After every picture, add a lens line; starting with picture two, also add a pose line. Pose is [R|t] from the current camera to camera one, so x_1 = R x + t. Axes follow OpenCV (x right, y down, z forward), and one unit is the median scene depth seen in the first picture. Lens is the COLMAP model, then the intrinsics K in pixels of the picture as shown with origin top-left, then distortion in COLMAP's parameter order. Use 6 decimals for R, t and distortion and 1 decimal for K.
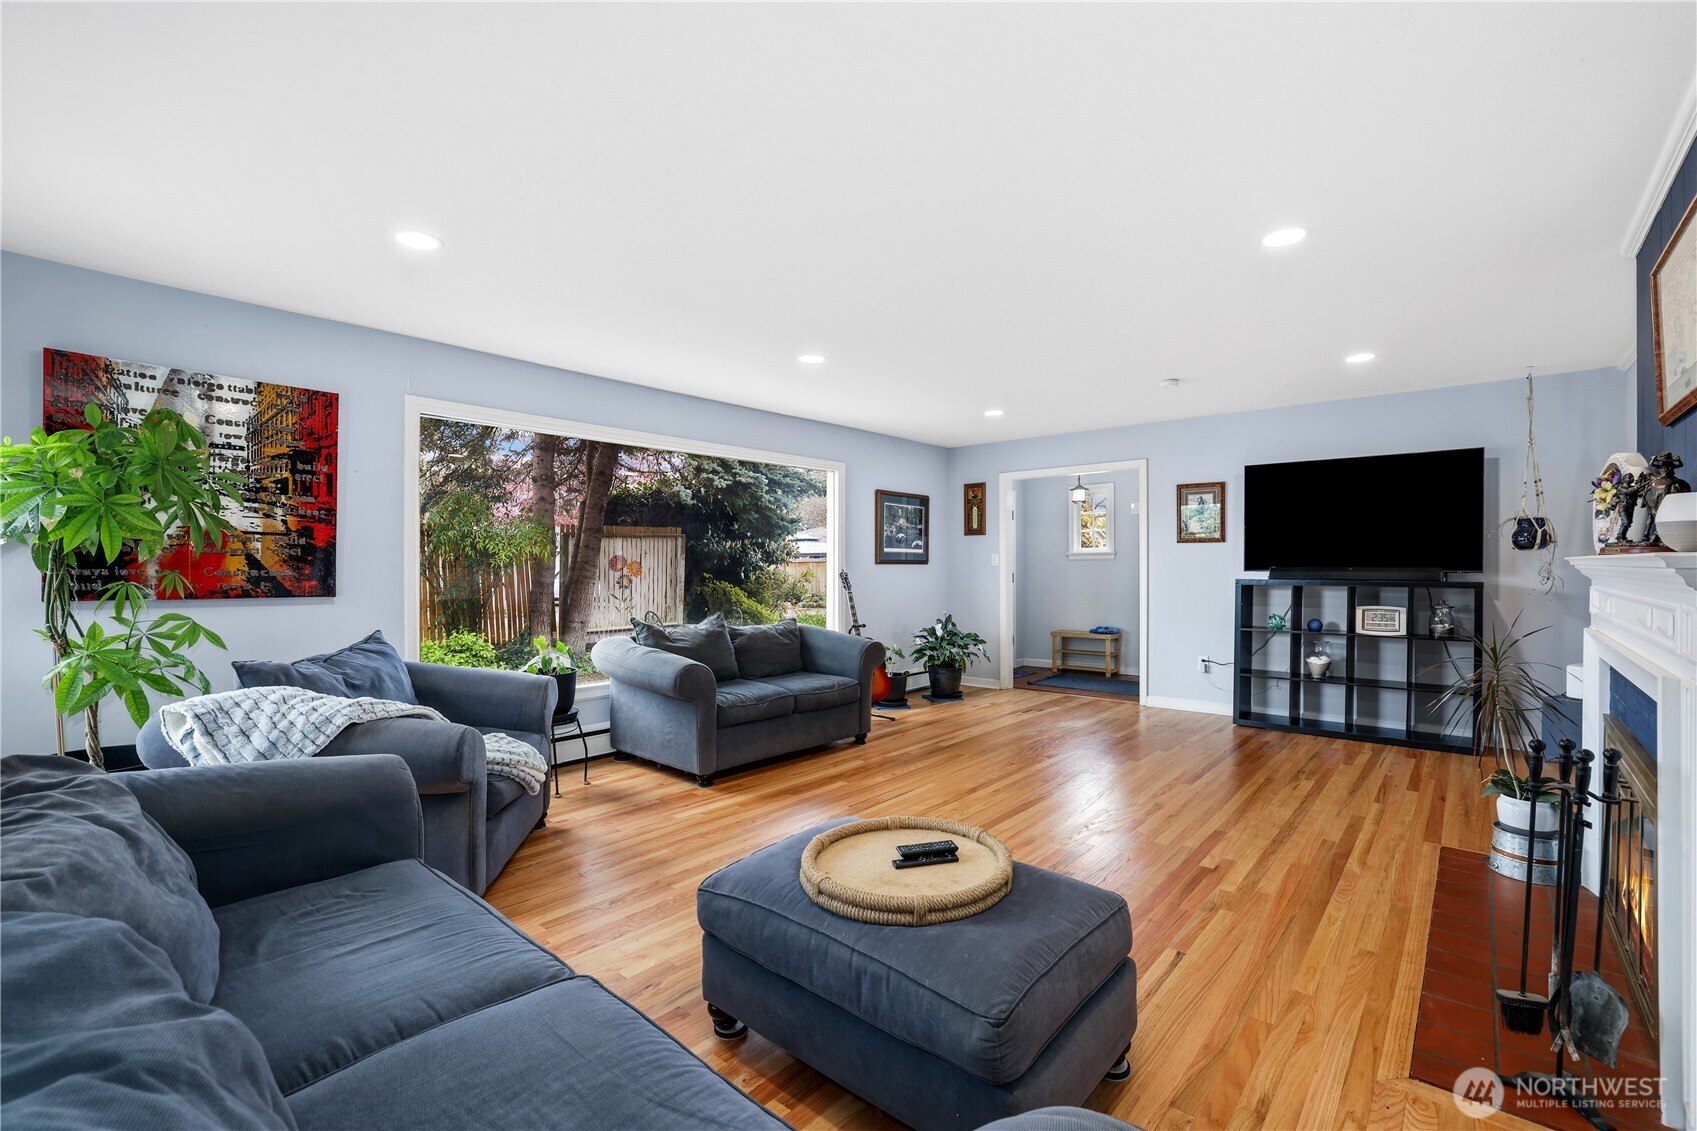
lens RADIAL K [[731.7, 0, 848.2], [0, 731.7, 571.0], [0, 0, 1]] dist [-0.028043, 0.003683]
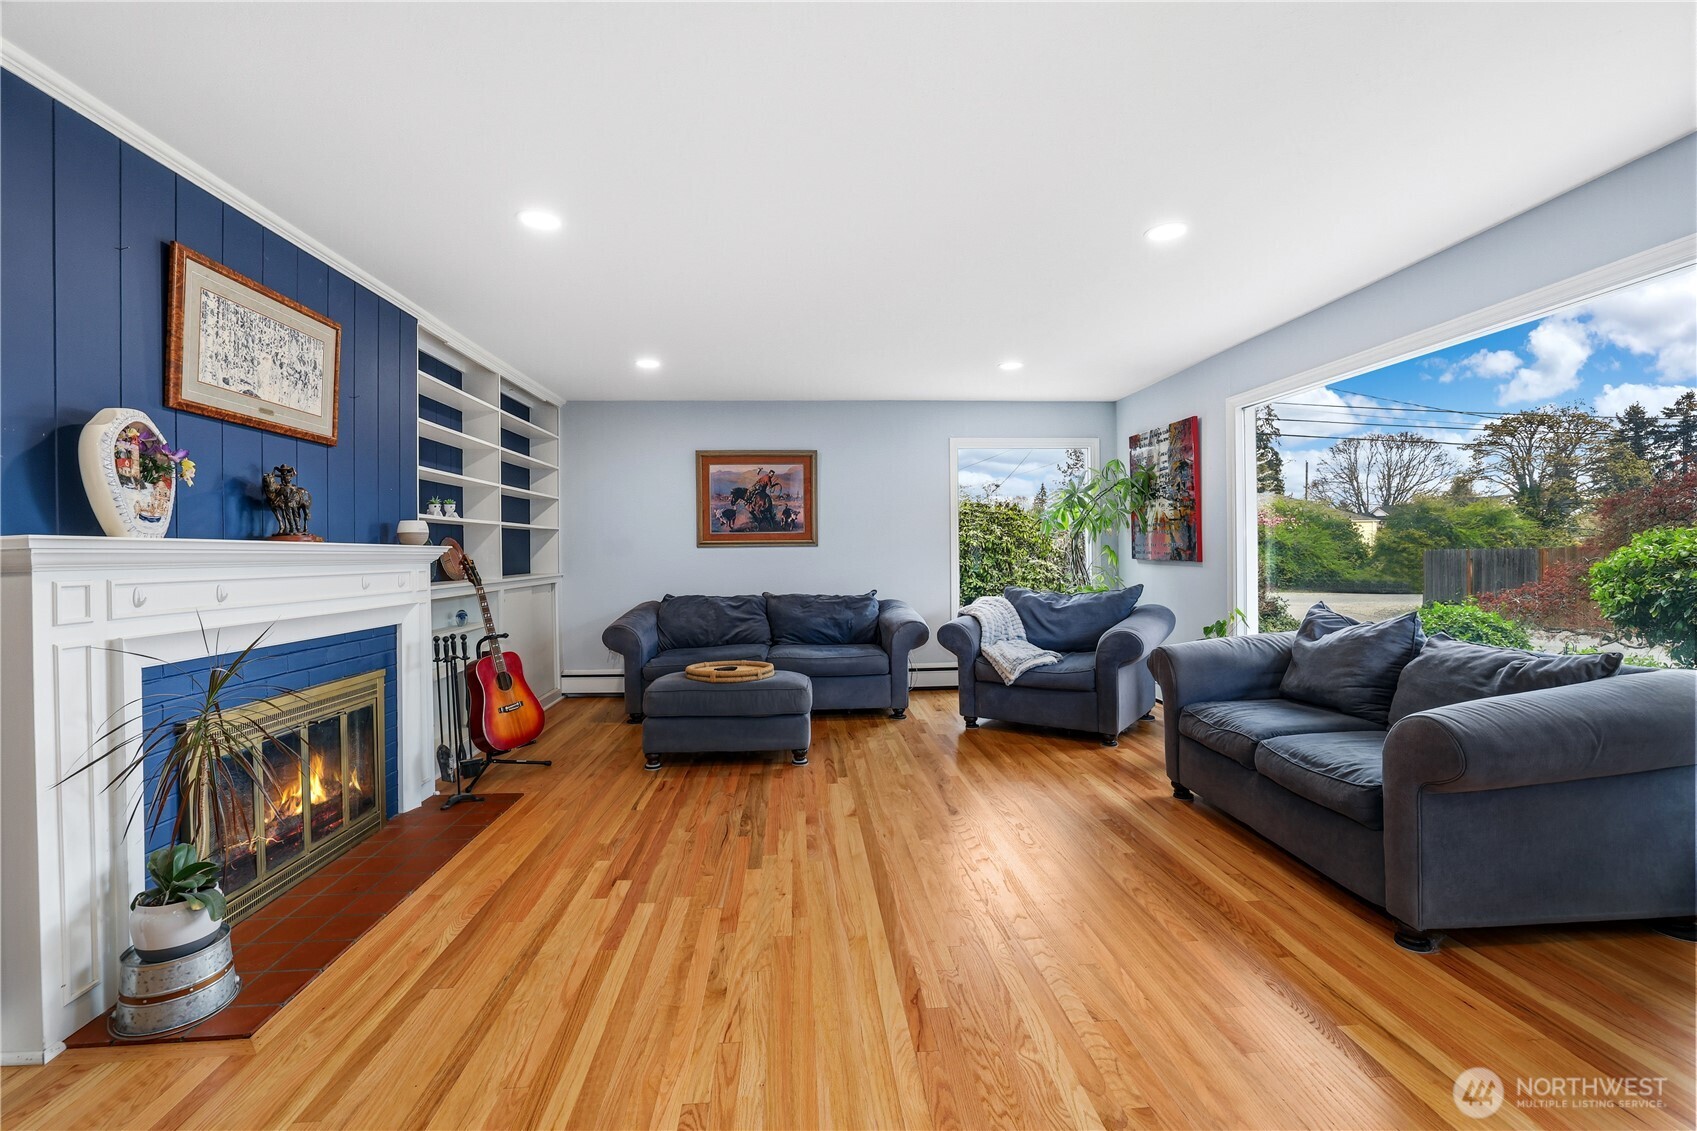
lens RADIAL K [[731.7, 0, 844.4], [0, 731.7, 551.4], [0, 0, 1]] dist [-0.028043, 0.003683]
pose [[-0.704866, 0.012445, -0.709231, 0.809253], [0.015763, 0.999874, 0.001879, 0.002282], [0.709165, -0.009855, -0.704974, 1.585088]]
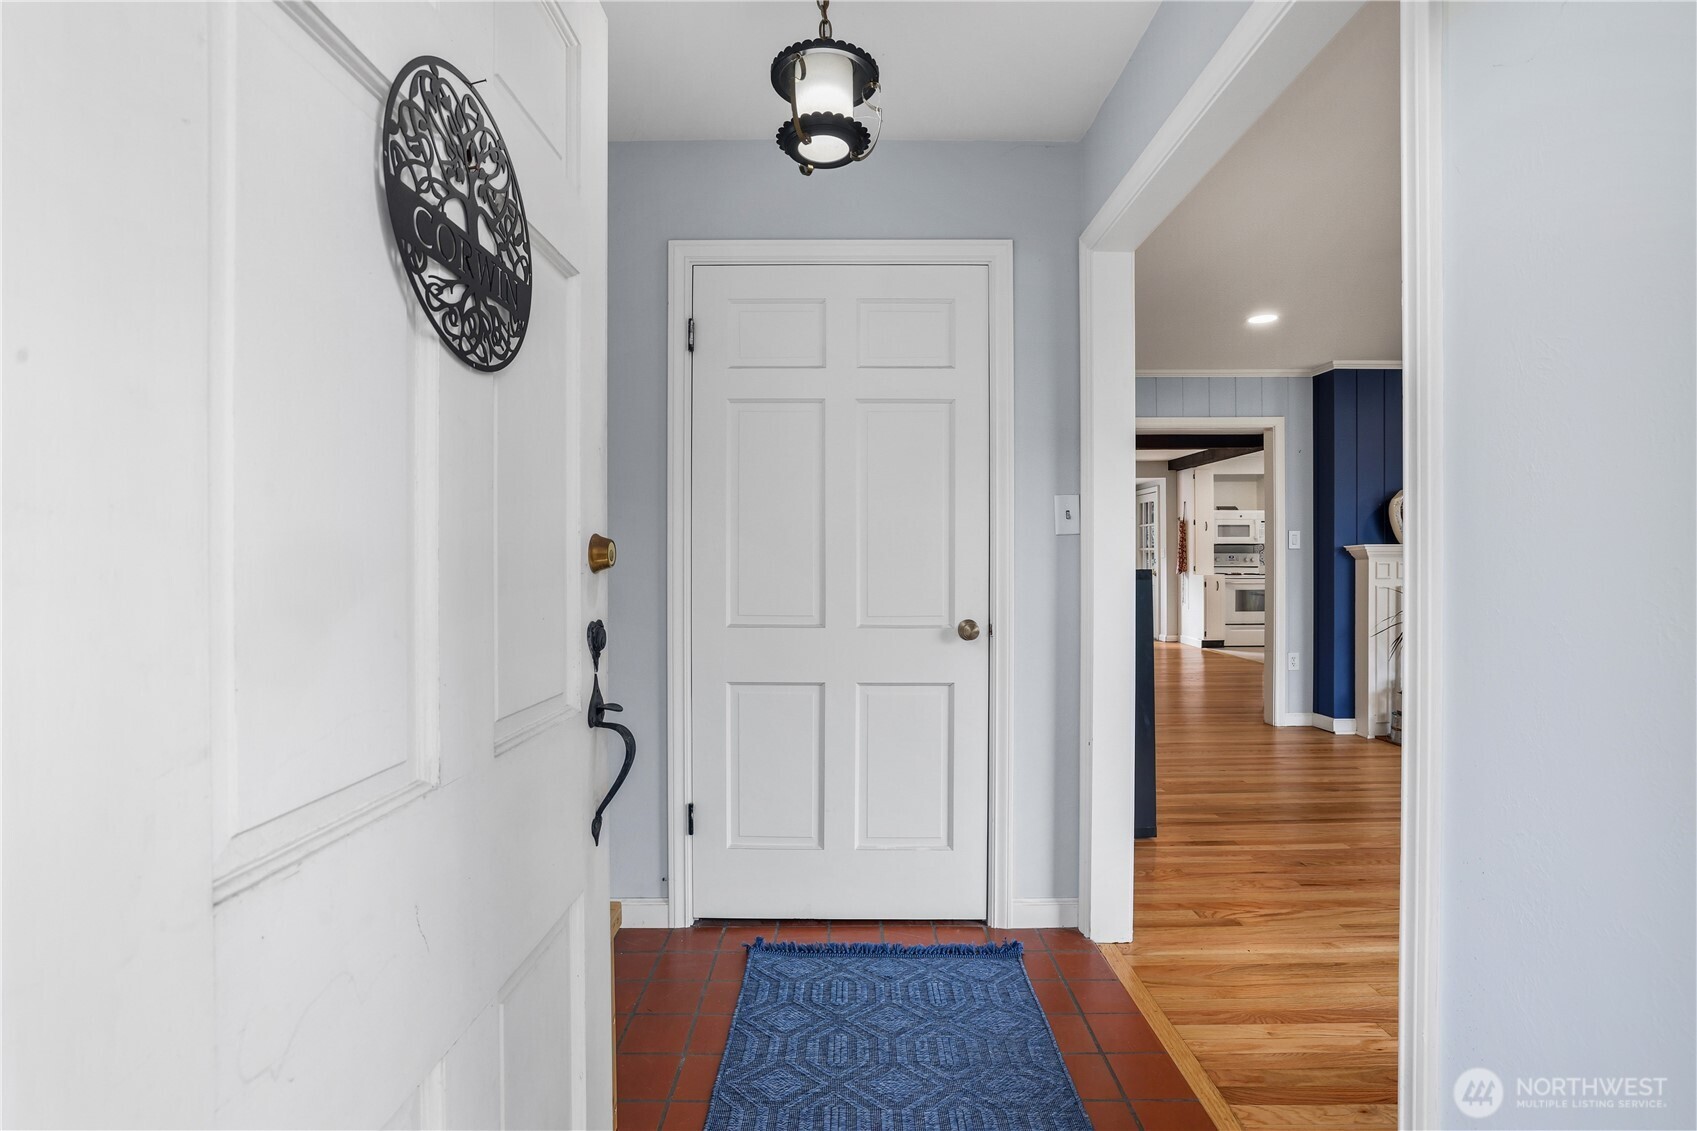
lens RADIAL K [[780.4, 0, 854.0], [0, 780.4, 564.4], [0, 0, 1]] dist [-0.005332, -0.000337]
pose [[-0.667630, 0.004193, 0.744482, 0.405062], [0.011077, 0.999929, 0.004302, 0.003613], [-0.744411, 0.011118, -0.667629, 2.552164]]
